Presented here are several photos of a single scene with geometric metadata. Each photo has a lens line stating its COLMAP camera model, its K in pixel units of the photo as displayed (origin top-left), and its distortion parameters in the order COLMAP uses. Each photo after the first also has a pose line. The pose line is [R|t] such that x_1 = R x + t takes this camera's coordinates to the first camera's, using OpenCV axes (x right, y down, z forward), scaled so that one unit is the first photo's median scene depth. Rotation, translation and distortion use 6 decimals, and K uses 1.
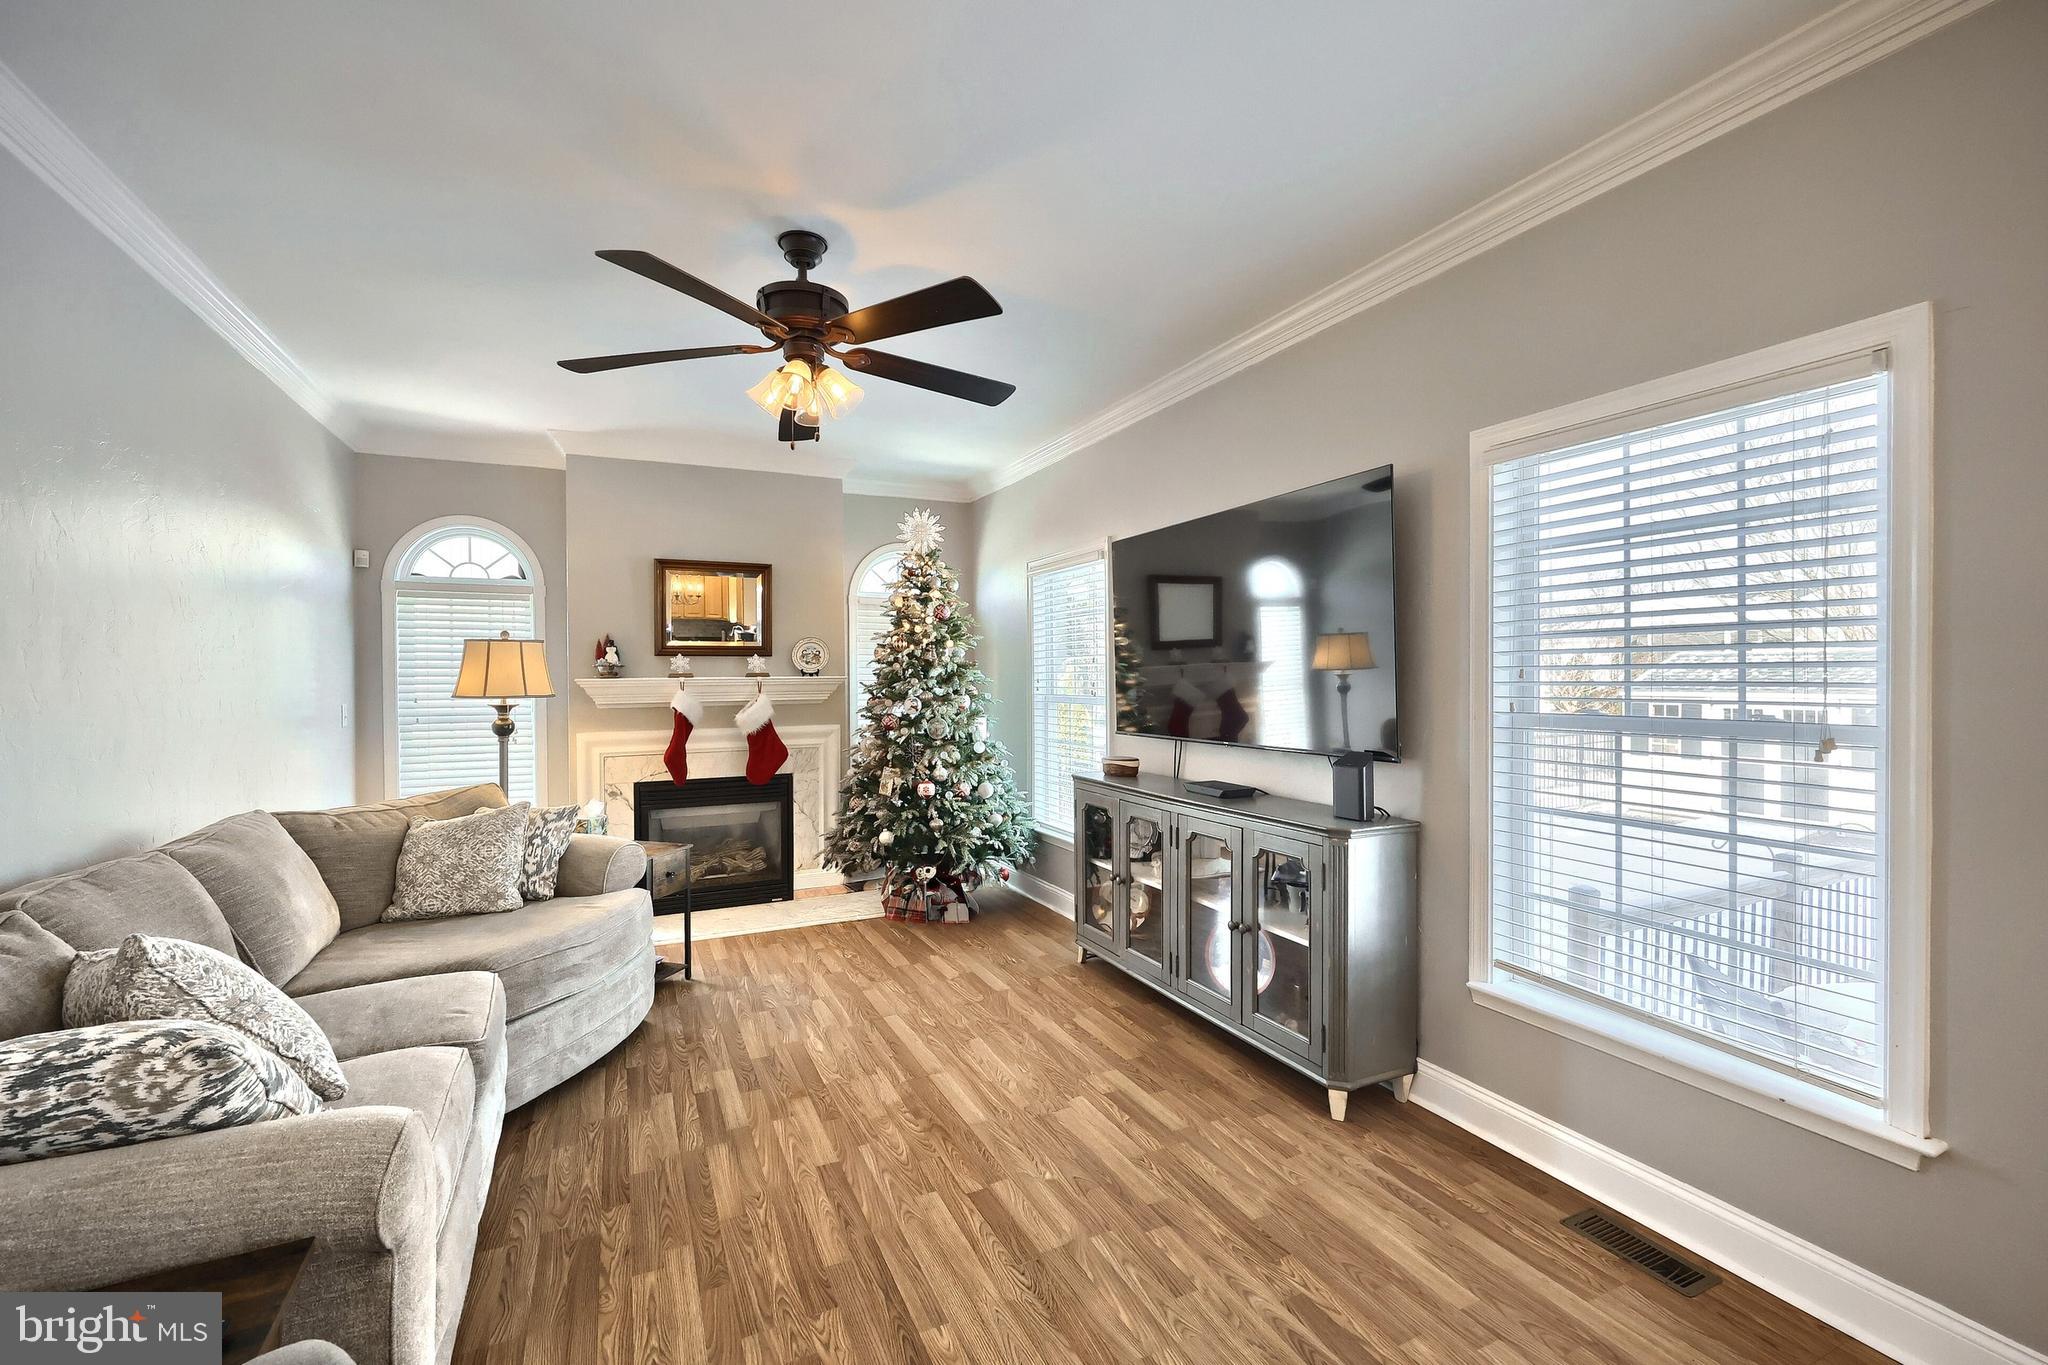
lens RADIAL K [[843.4, 0, 1030.1], [0, 843.4, 683.7], [0, 0, 1]] dist [-0.002593, 0.000229]
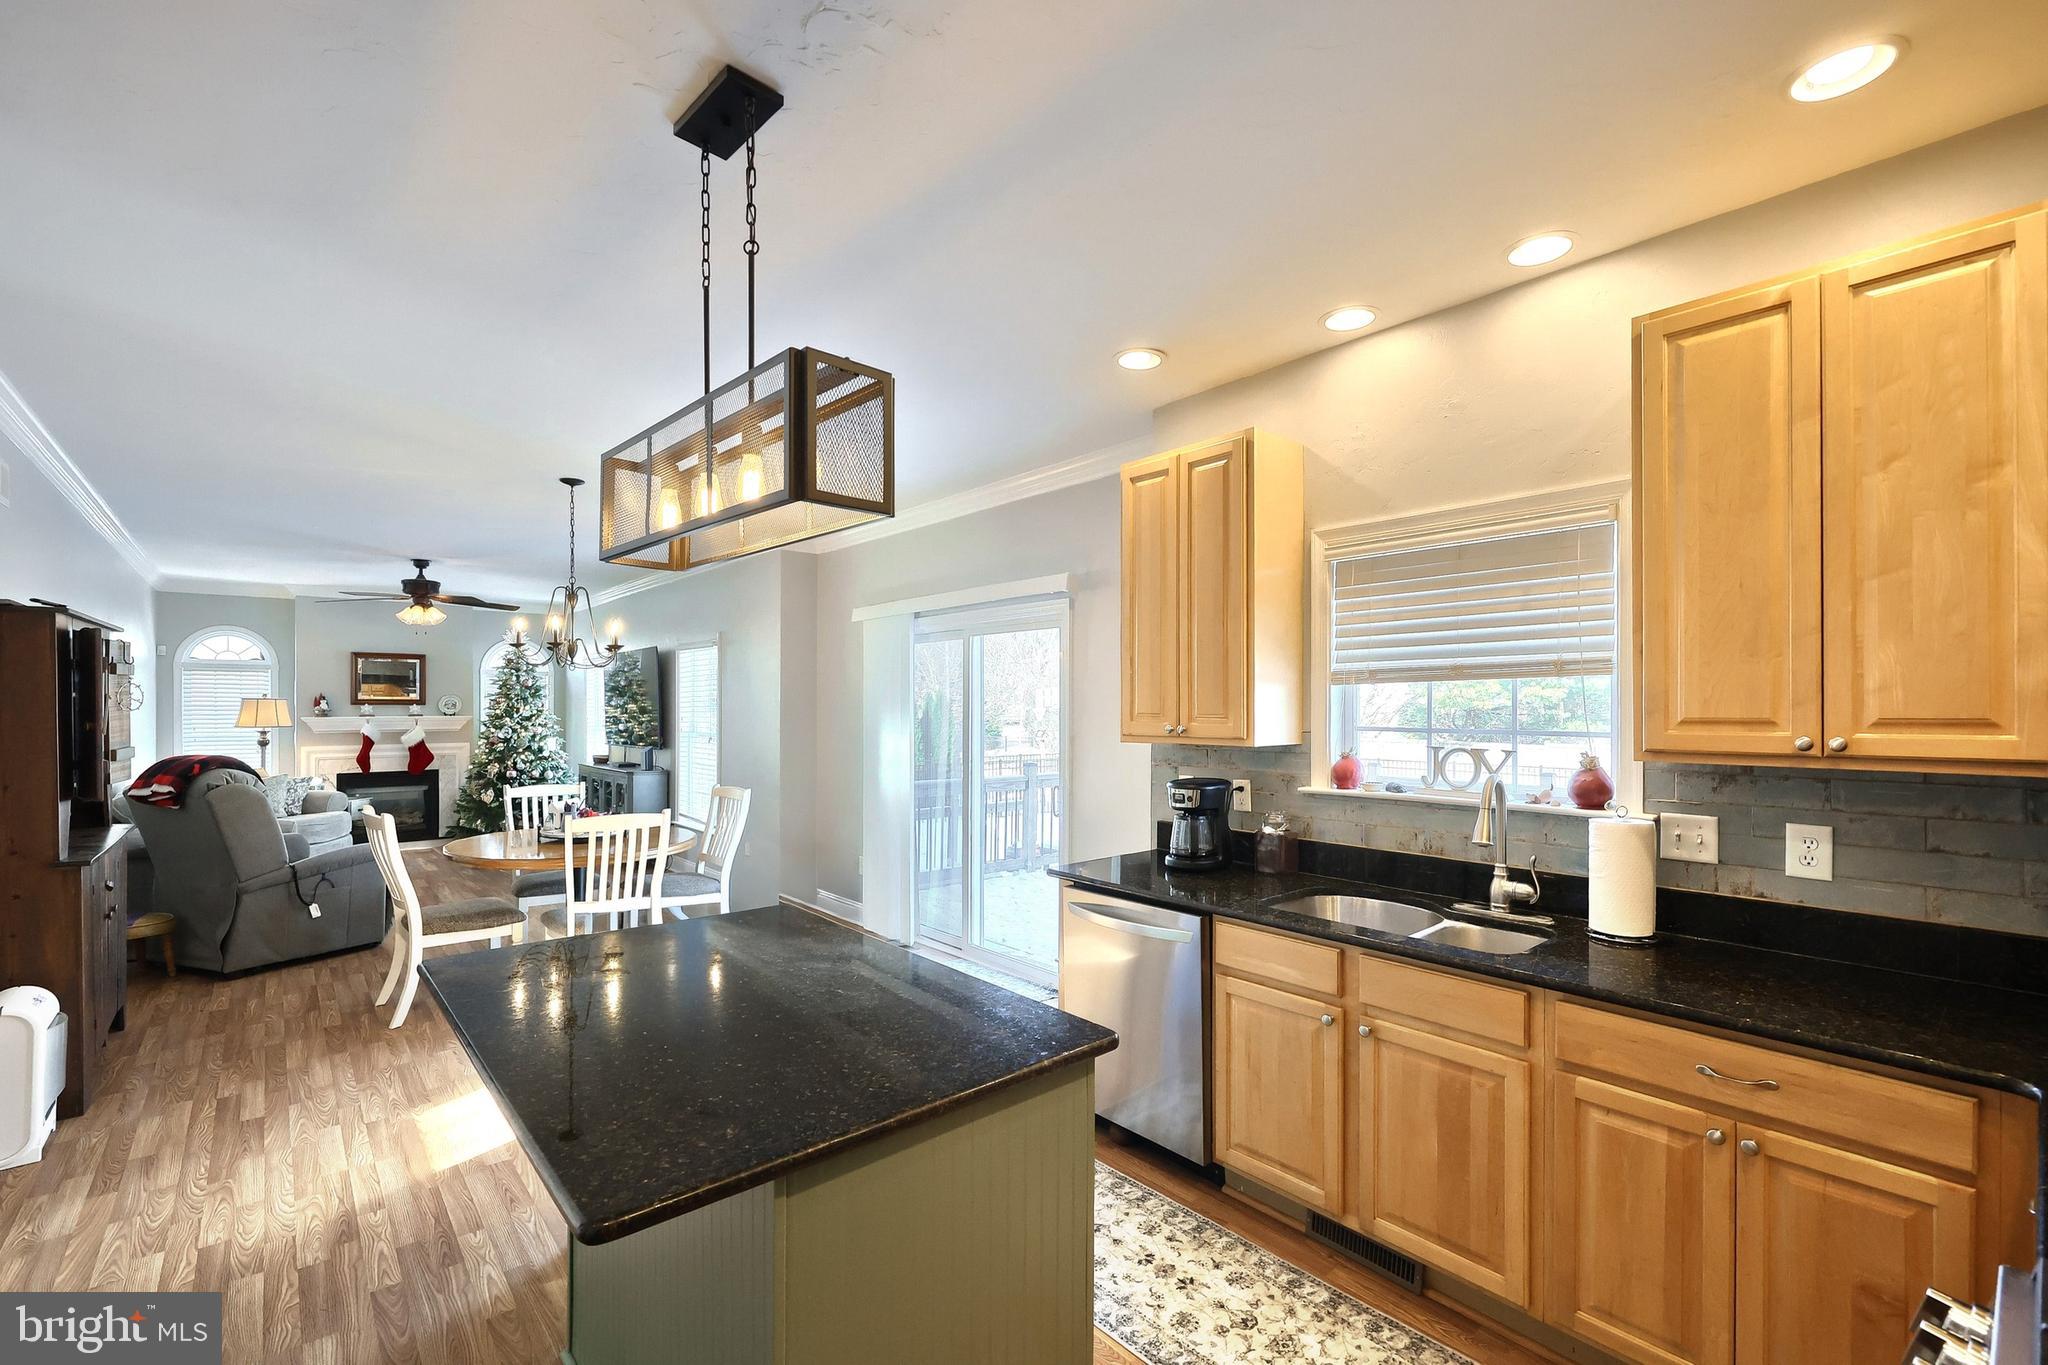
lens RADIAL K [[843.4, 0, 1013.8], [0, 843.4, 703.3], [0, 0, 1]] dist [-0.002593, 0.000229]
pose [[0.965255, 0.005419, 0.261255, 0.476094], [-0.000330, 0.999809, -0.019518, -0.001297], [-0.261311, 0.018754, 0.965073, -1.163998]]
